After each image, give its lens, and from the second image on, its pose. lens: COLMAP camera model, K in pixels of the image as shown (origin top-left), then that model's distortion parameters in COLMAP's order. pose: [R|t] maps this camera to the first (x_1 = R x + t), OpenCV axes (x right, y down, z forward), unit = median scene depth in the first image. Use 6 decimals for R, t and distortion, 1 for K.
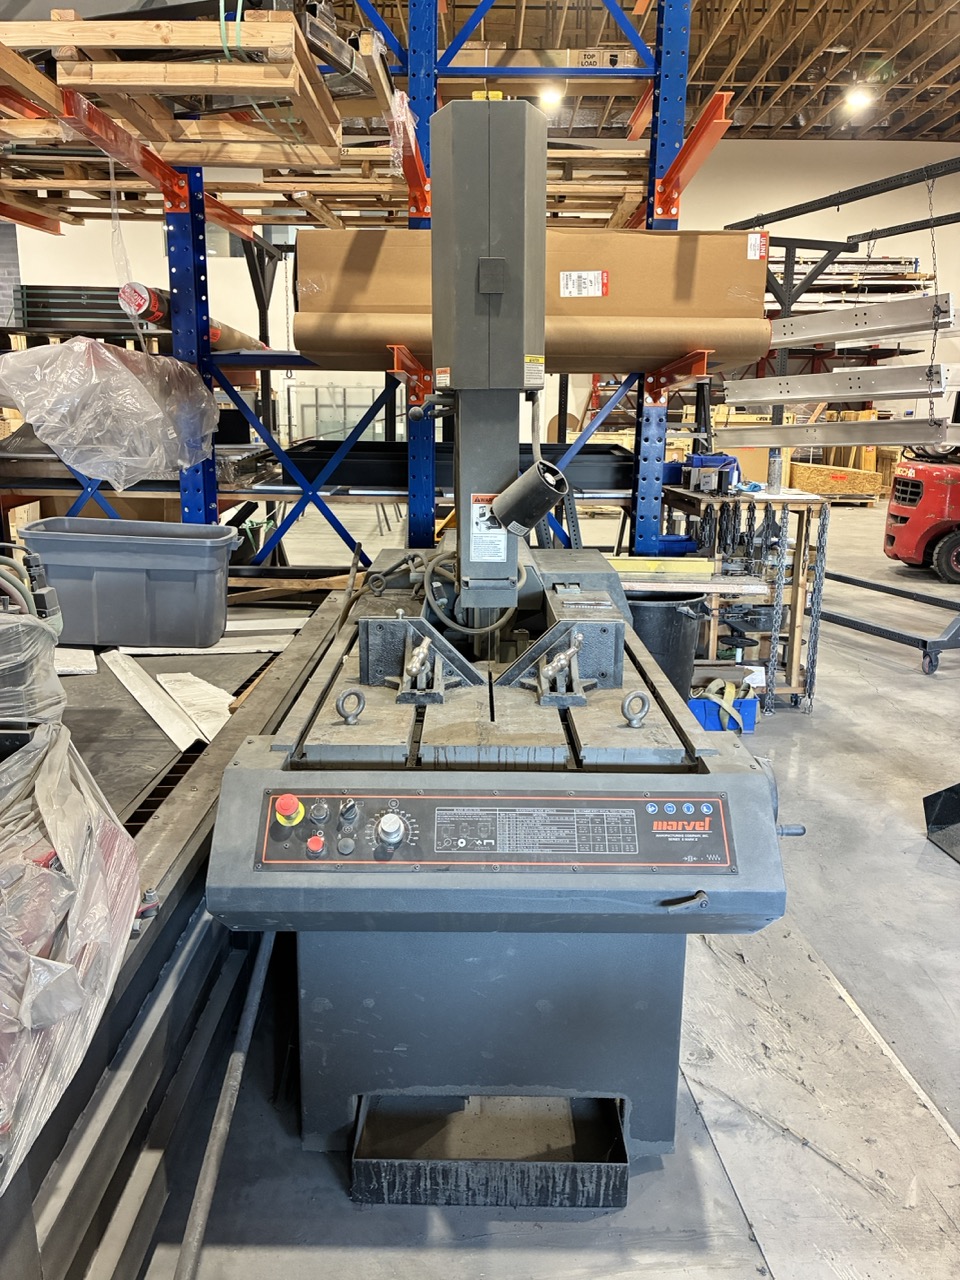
lens RADIAL K [[962.4, 0, 473.3], [0, 962.4, 630.6], [0, 0, 1]] dist [0.043716, -0.061830]
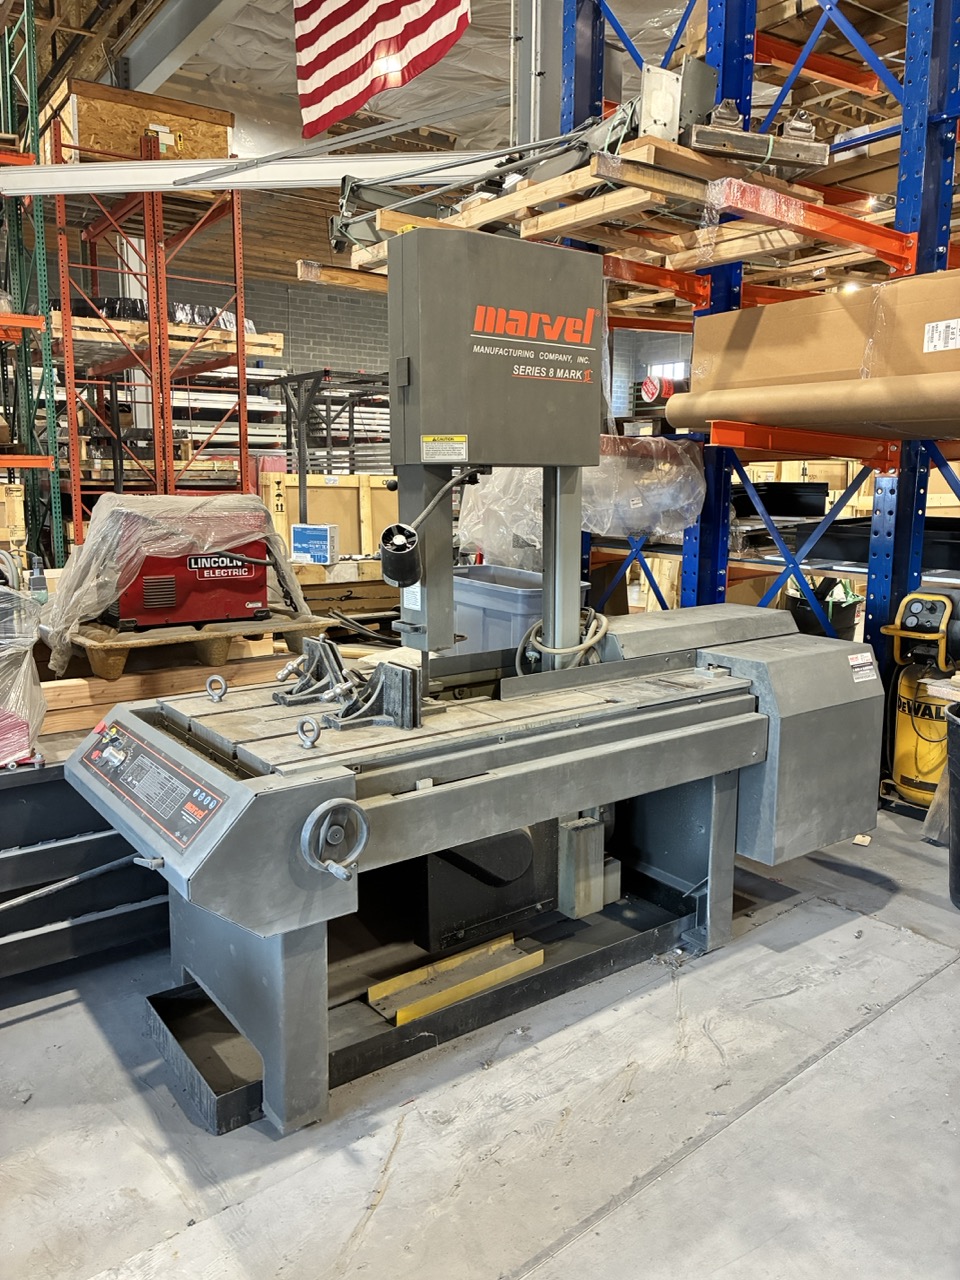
lens RADIAL K [[962.4, 0, 477.3], [0, 962.4, 630.1], [0, 0, 1]] dist [0.043716, -0.061830]
pose [[0.592724, 0.123052, -0.795950, 1.108242], [-0.182164, 0.983132, 0.016338, -0.089461], [0.784535, 0.135310, 0.605141, 0.398899]]
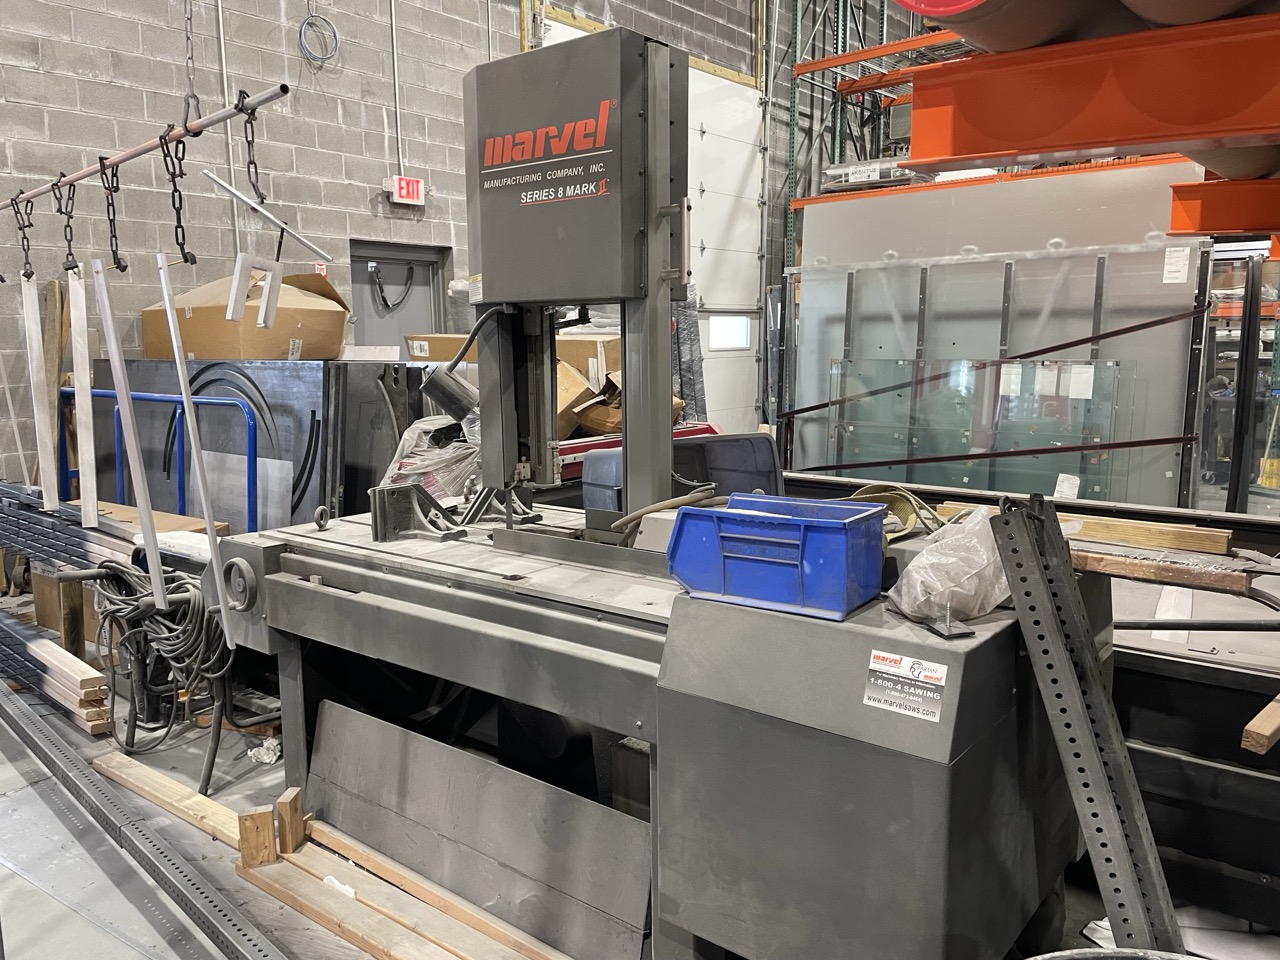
lens RADIAL K [[960.1, 0, 632.3], [0, 960.1, 480.3], [0, 0, 1]] dist [0.067848, -0.050499]
pose [[-0.630401, 0.113293, -0.767958, 0.936276], [-0.166080, 0.946702, 0.275993, -0.437199], [0.758296, 0.301529, -0.577986, 2.045471]]
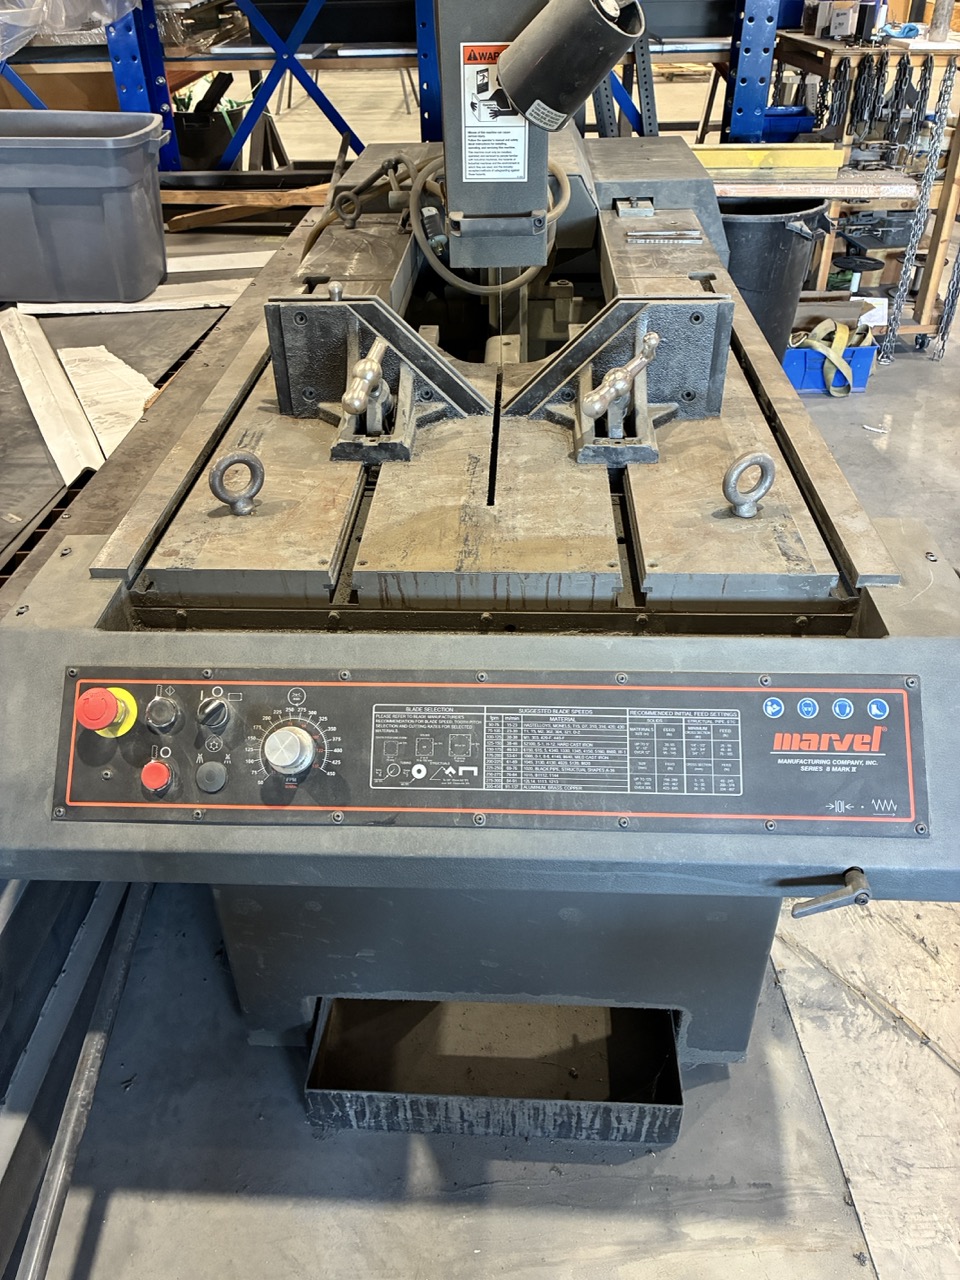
lens RADIAL K [[962.4, 0, 473.0], [0, 962.4, 623.4], [0, 0, 1]] dist [0.043716, -0.061830]
pose [[0.998362, 0.002547, -0.057152, 0.039484], [0.019348, 0.925110, 0.379206, -0.052643], [0.053838, -0.379691, 0.923546, 0.412743]]
